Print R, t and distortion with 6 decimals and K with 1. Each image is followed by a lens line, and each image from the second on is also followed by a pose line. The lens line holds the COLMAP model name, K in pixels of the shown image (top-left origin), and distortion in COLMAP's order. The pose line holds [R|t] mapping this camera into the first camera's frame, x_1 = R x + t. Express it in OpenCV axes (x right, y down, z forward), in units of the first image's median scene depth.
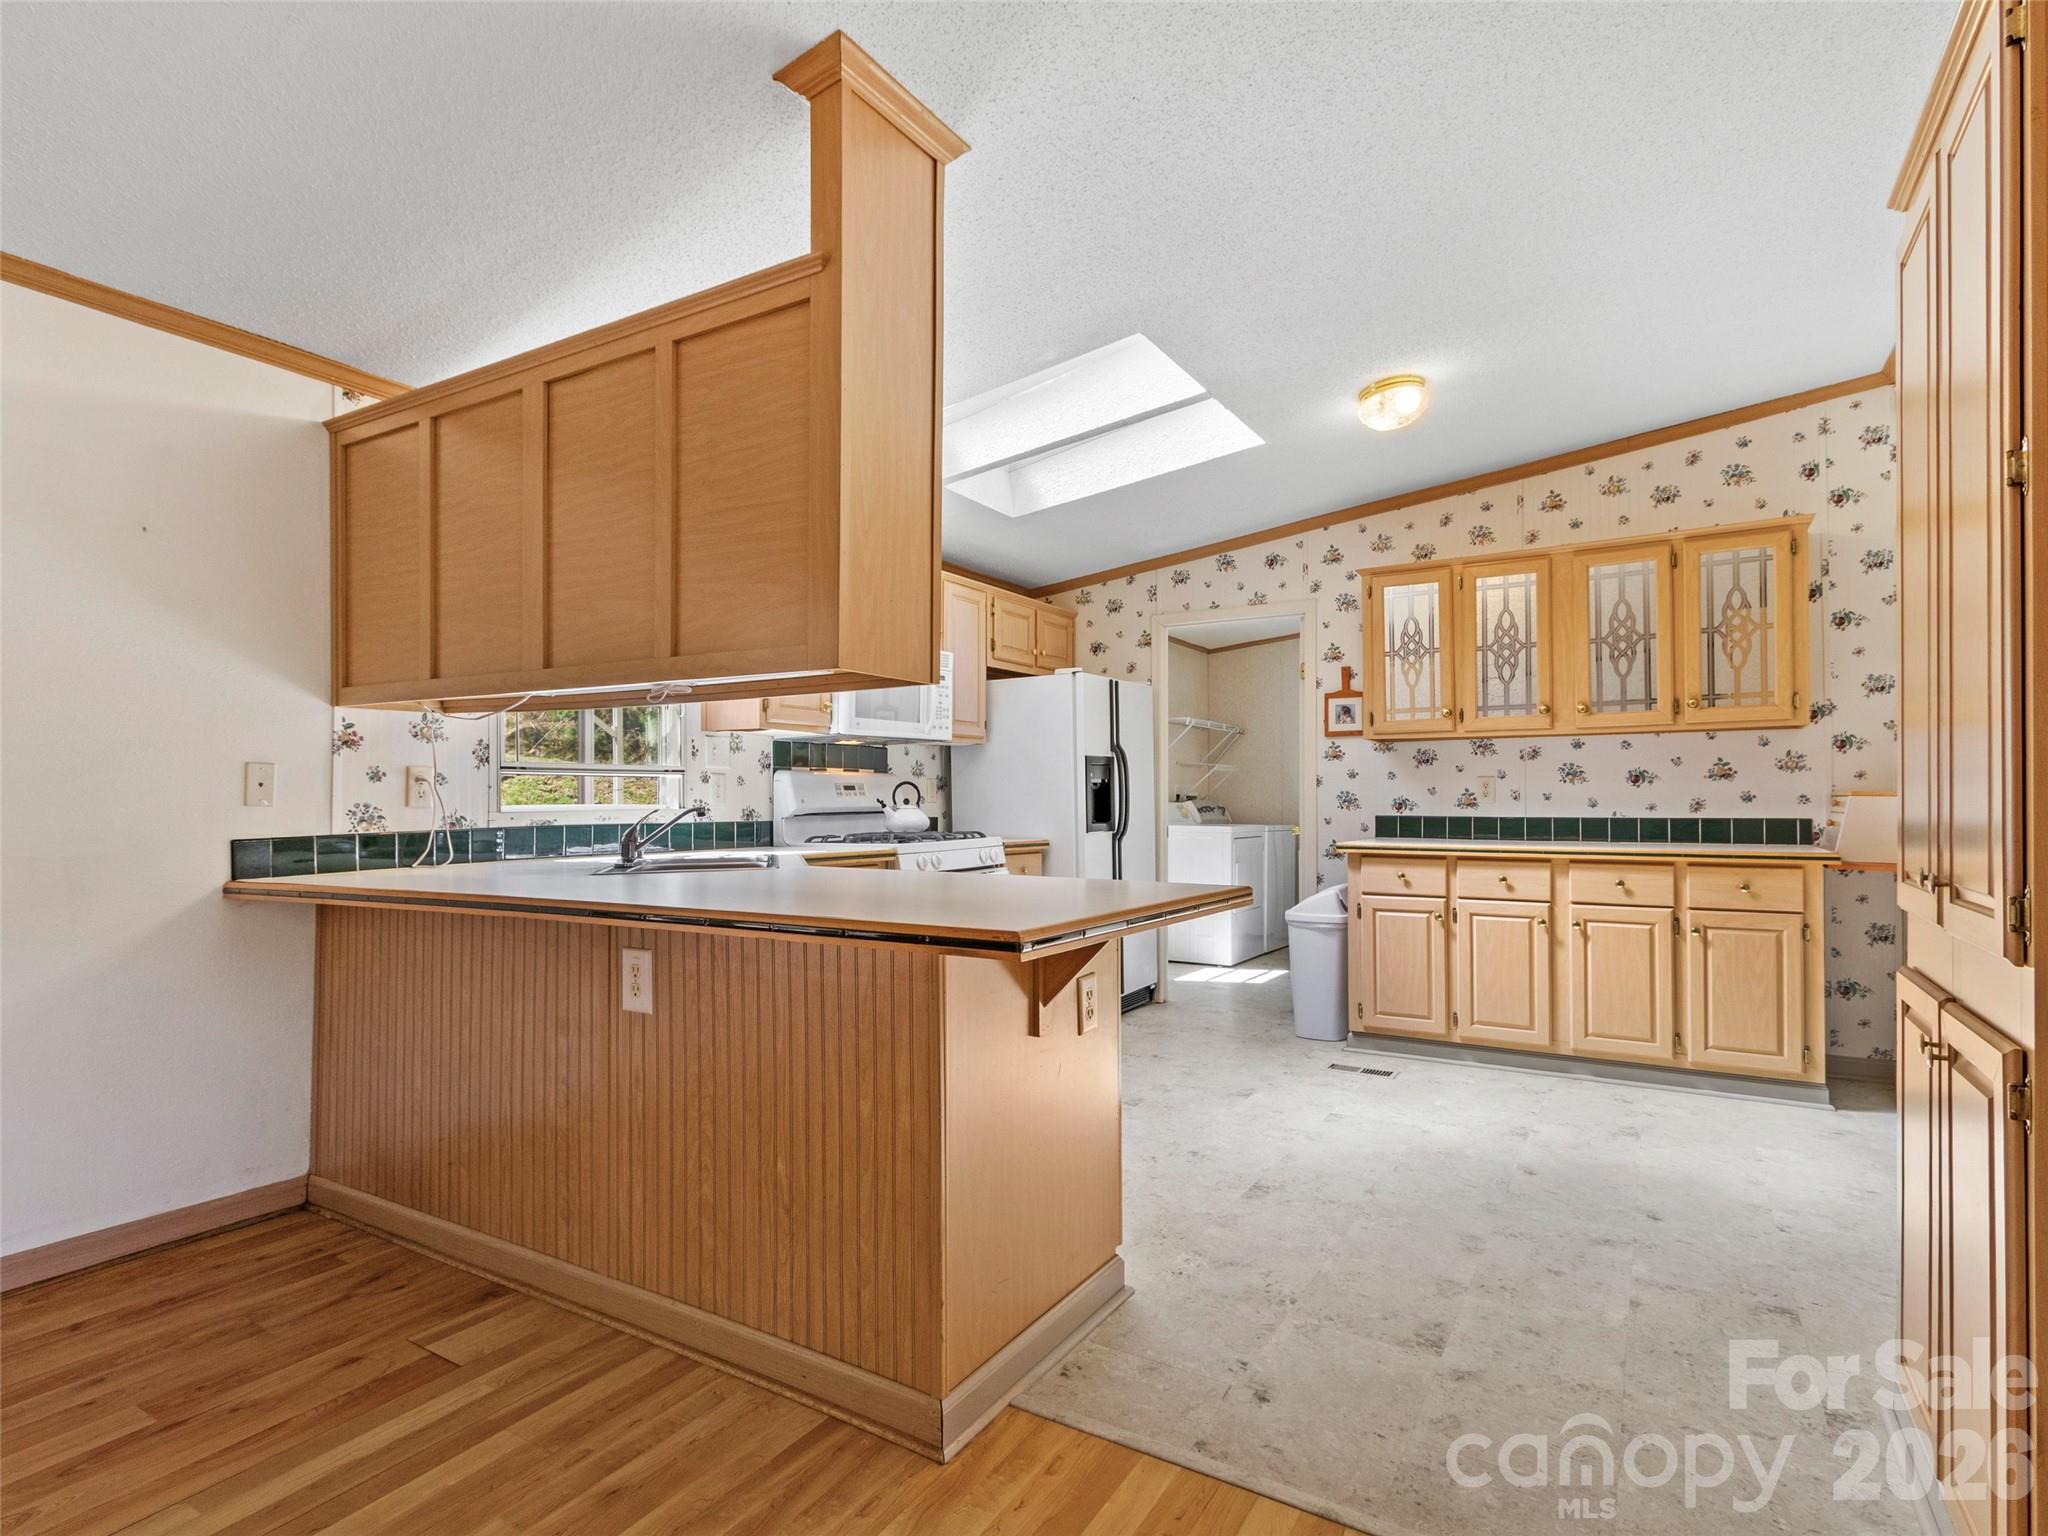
lens RADIAL K [[1055.0, 0, 1013.2], [0, 1055.0, 793.7], [0, 0, 1]] dist [0.001639, -0.000439]
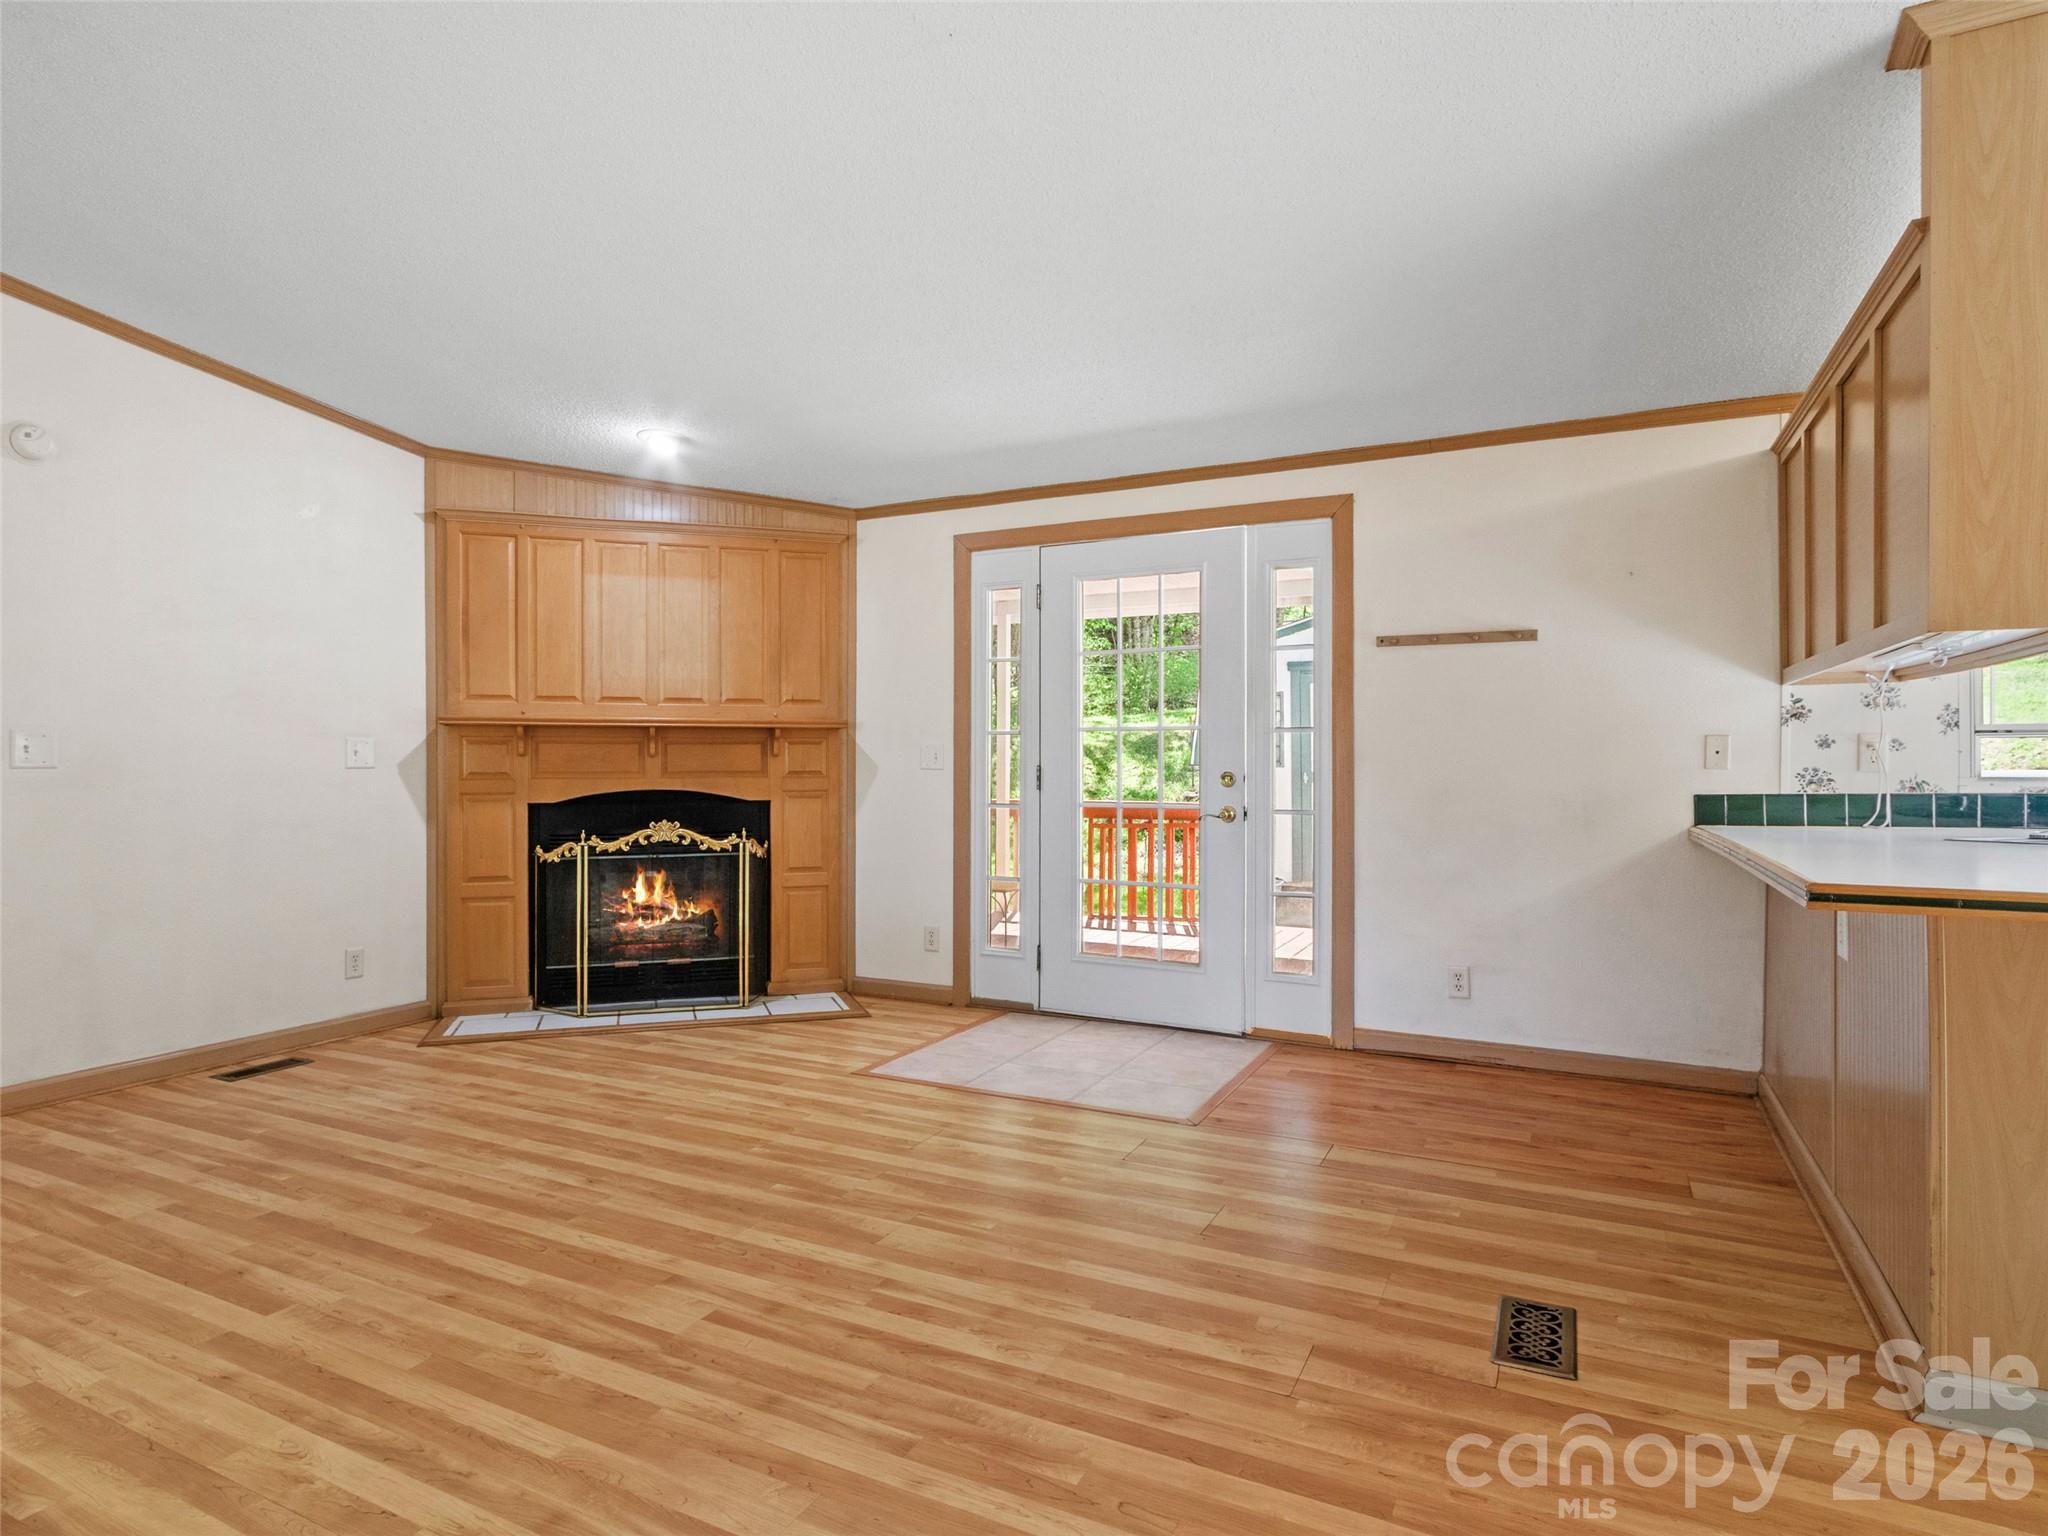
lens RADIAL K [[1138.8, 0, 991.3], [0, 1138.8, 765.7], [0, 0, 1]] dist [0.001476, 0.000173]
pose [[0.071320, 0.002759, -0.997450, 0.397118], [0.002245, 0.999993, 0.002927, 0.001074], [0.997451, -0.002448, 0.071313, 0.018220]]
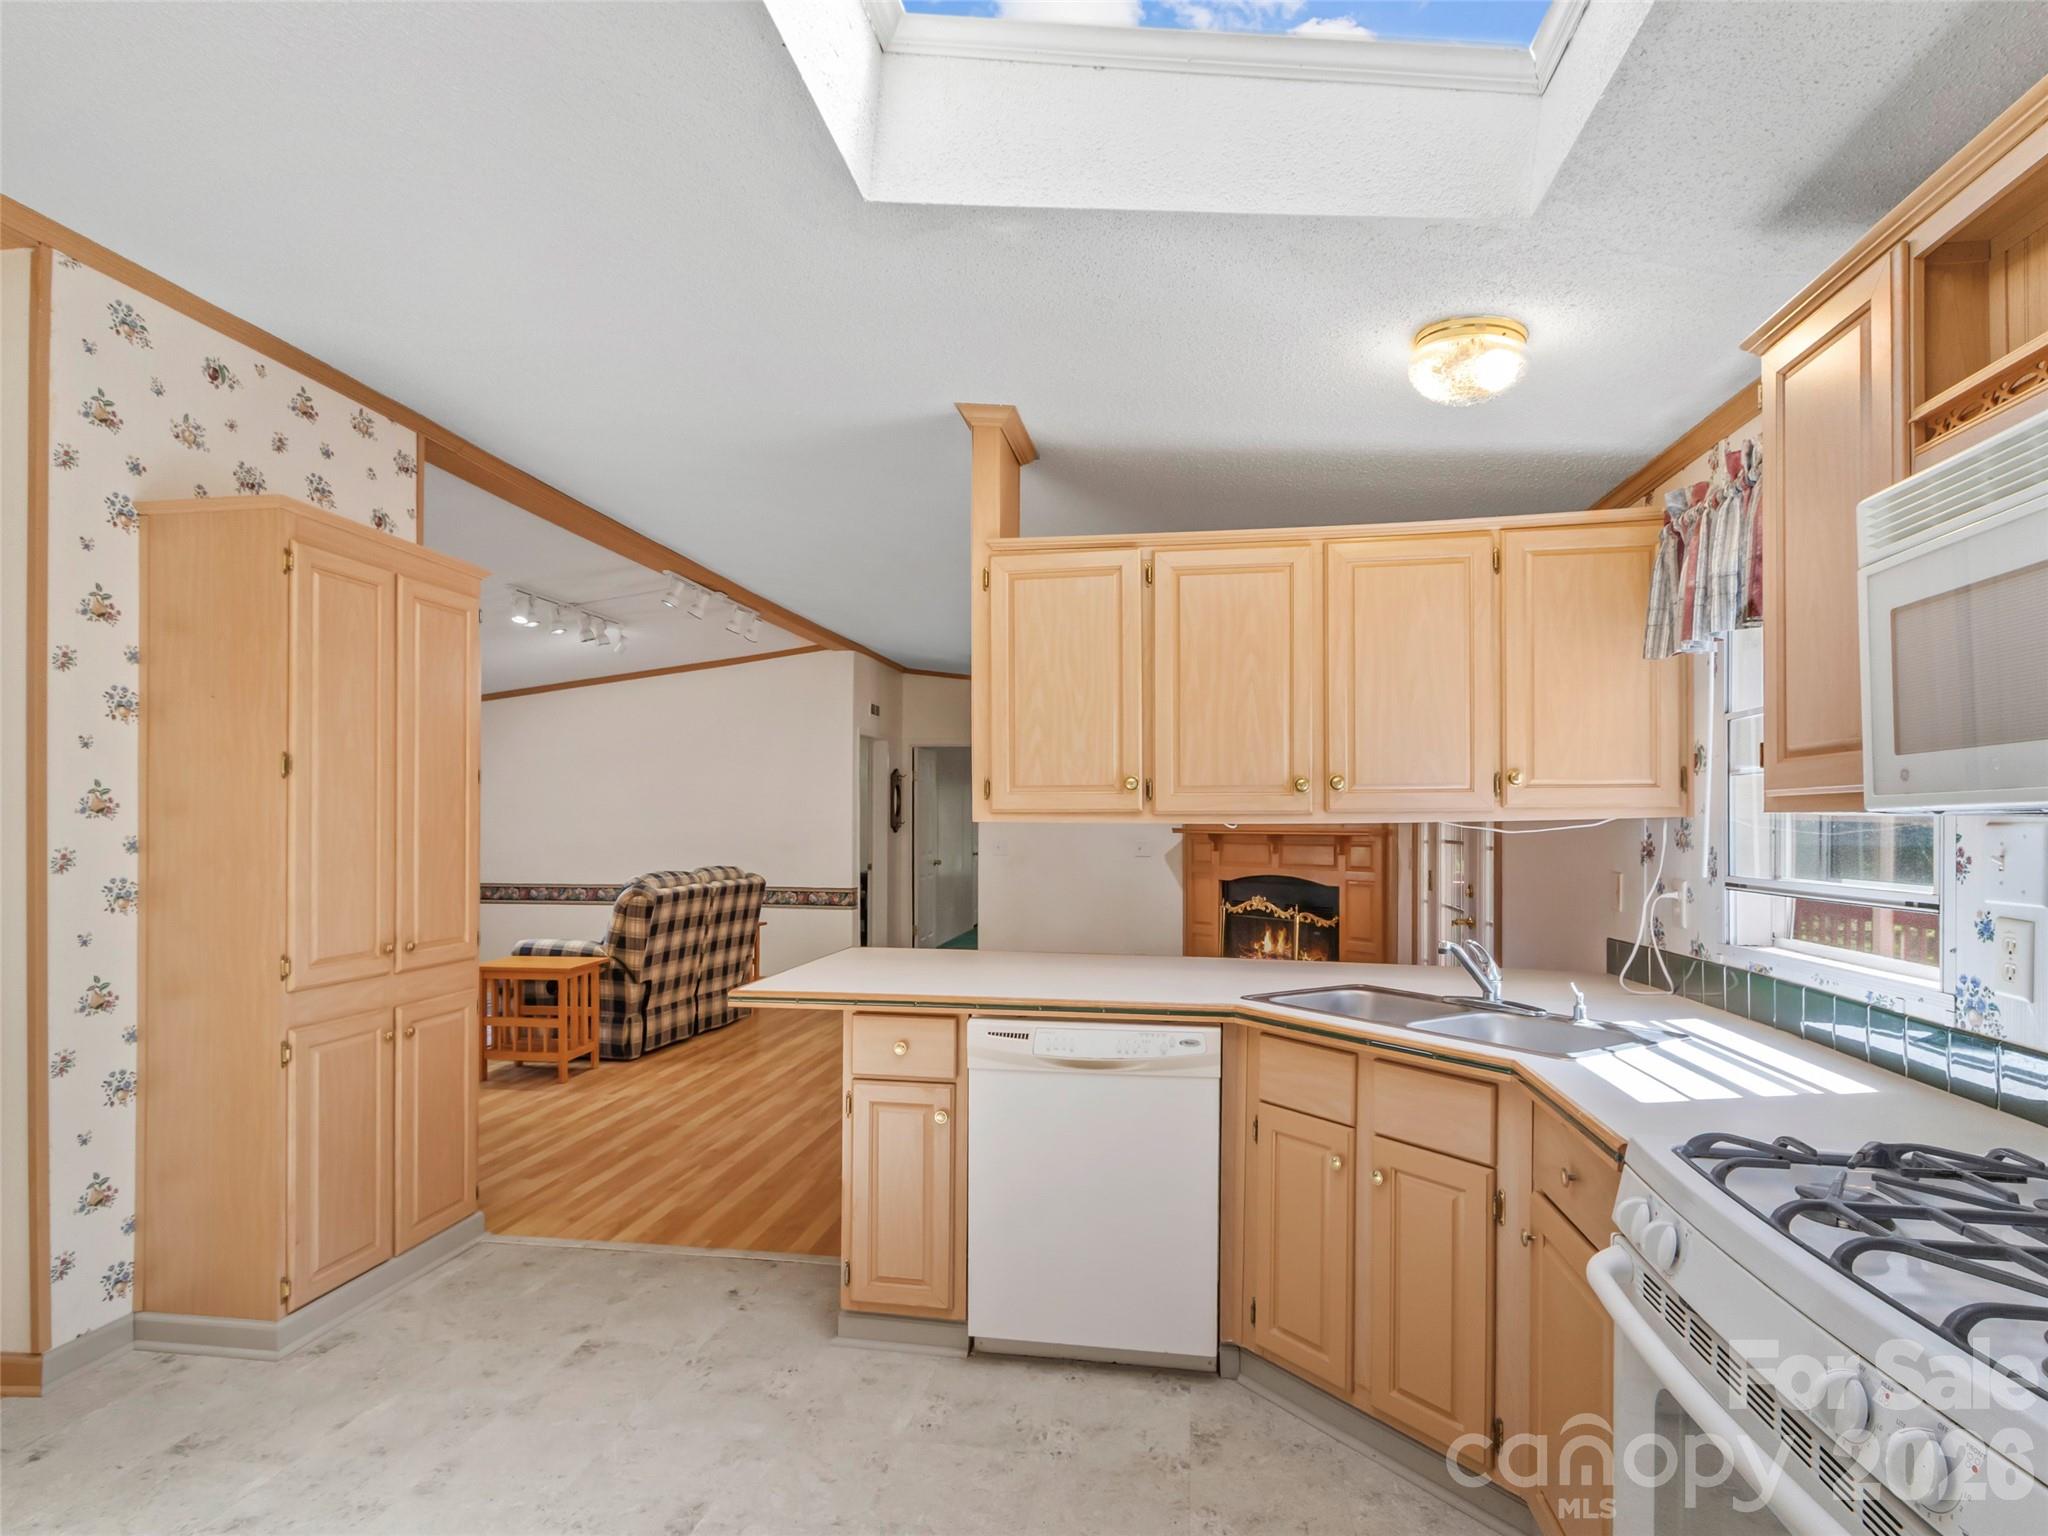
lens RADIAL K [[1077.8, 0, 1014.4], [0, 1077.8, 816.1], [0, 0, 1]] dist [-0.000279, -0.000427]
pose [[-0.926393, -0.002934, -0.376547, 0.207879], [-0.000098, 0.999971, -0.007550, -0.053451], [0.376559, -0.006958, -0.926367, 1.212204]]
